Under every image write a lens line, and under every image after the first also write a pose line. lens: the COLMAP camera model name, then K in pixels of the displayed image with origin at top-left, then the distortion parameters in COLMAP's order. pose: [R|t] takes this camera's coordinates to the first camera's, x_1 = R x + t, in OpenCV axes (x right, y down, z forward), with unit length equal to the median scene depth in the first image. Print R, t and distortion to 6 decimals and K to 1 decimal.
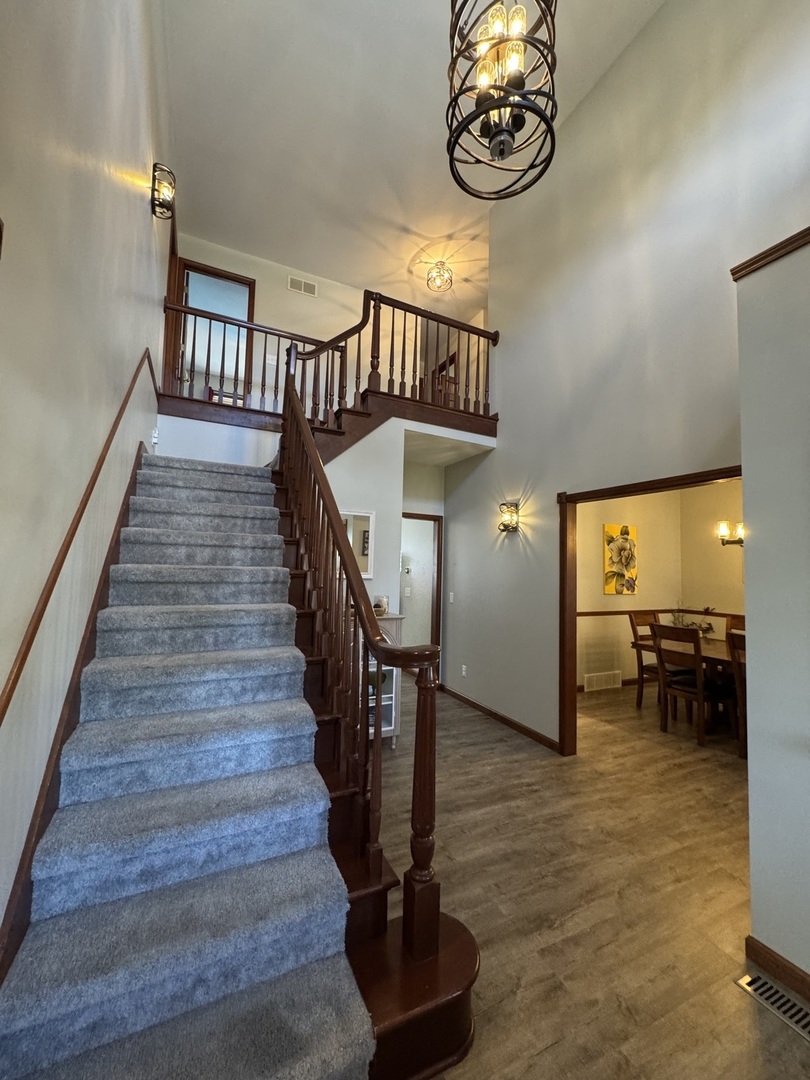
lens RADIAL K [[433.7, 0, 403.3], [0, 433.7, 538.5], [0, 0, 1]] dist [-0.002620, -0.000027]
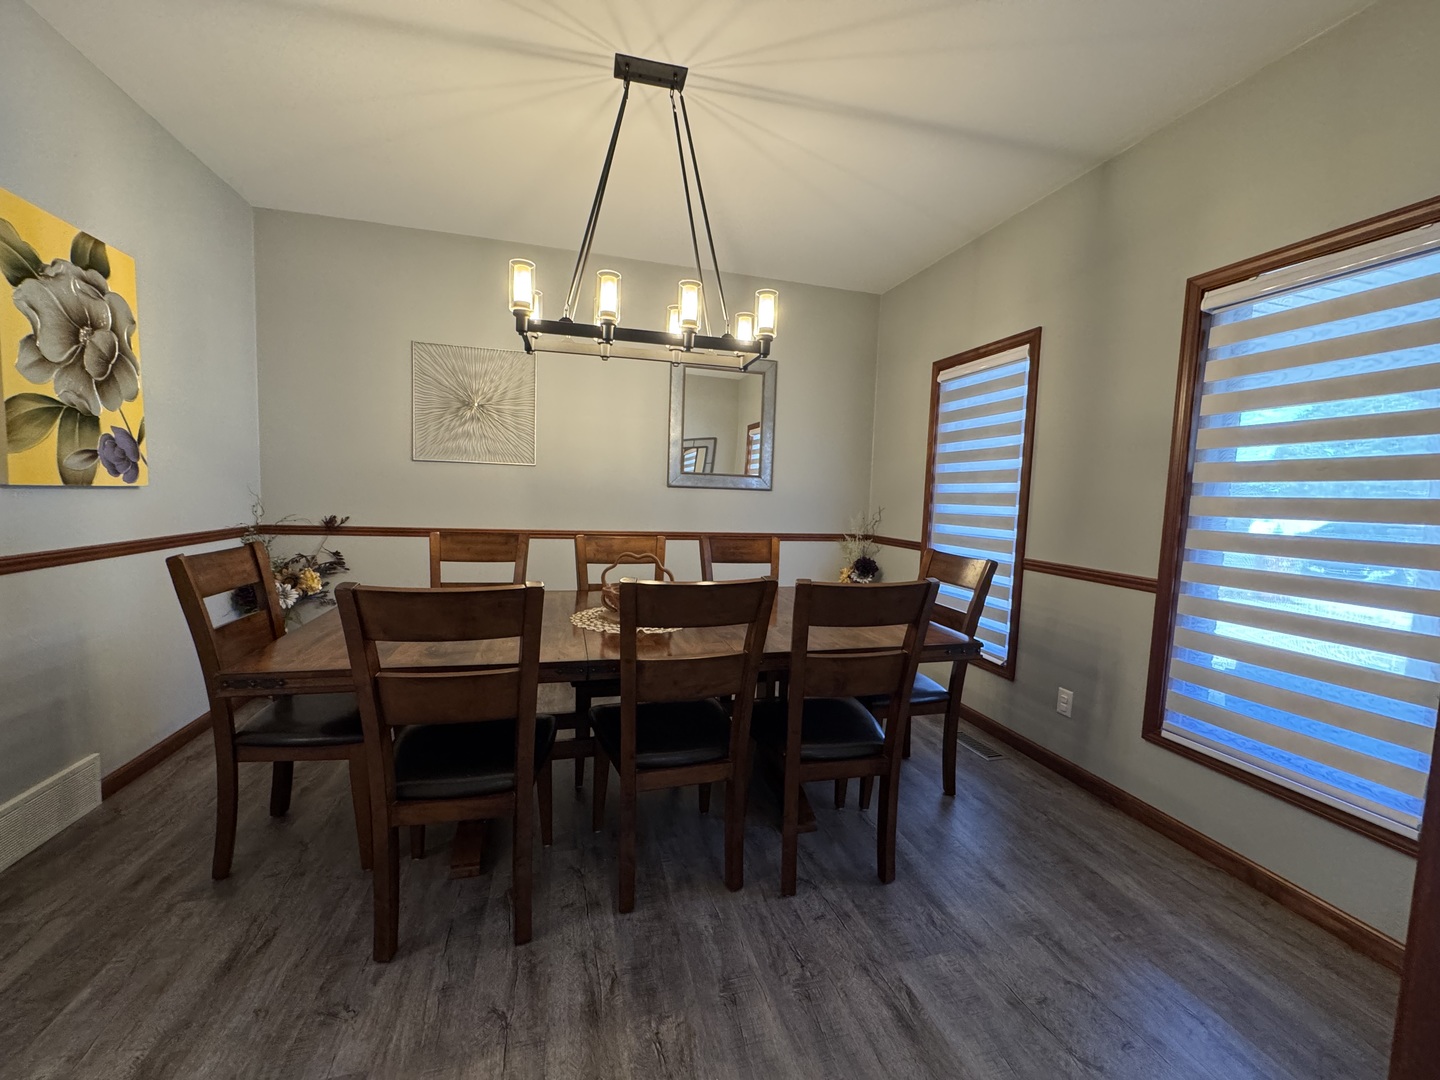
lens RADIAL K [[578.3, 0, 714.4], [0, 578.3, 536.8], [0, 0, 1]] dist [-0.002620, -0.000027]
pose [[0.195614, -0.097501, 0.975822, 0.219494], [-0.082095, 0.989925, 0.115367, 0.084800], [-0.977239, -0.102677, 0.185639, 0.536885]]
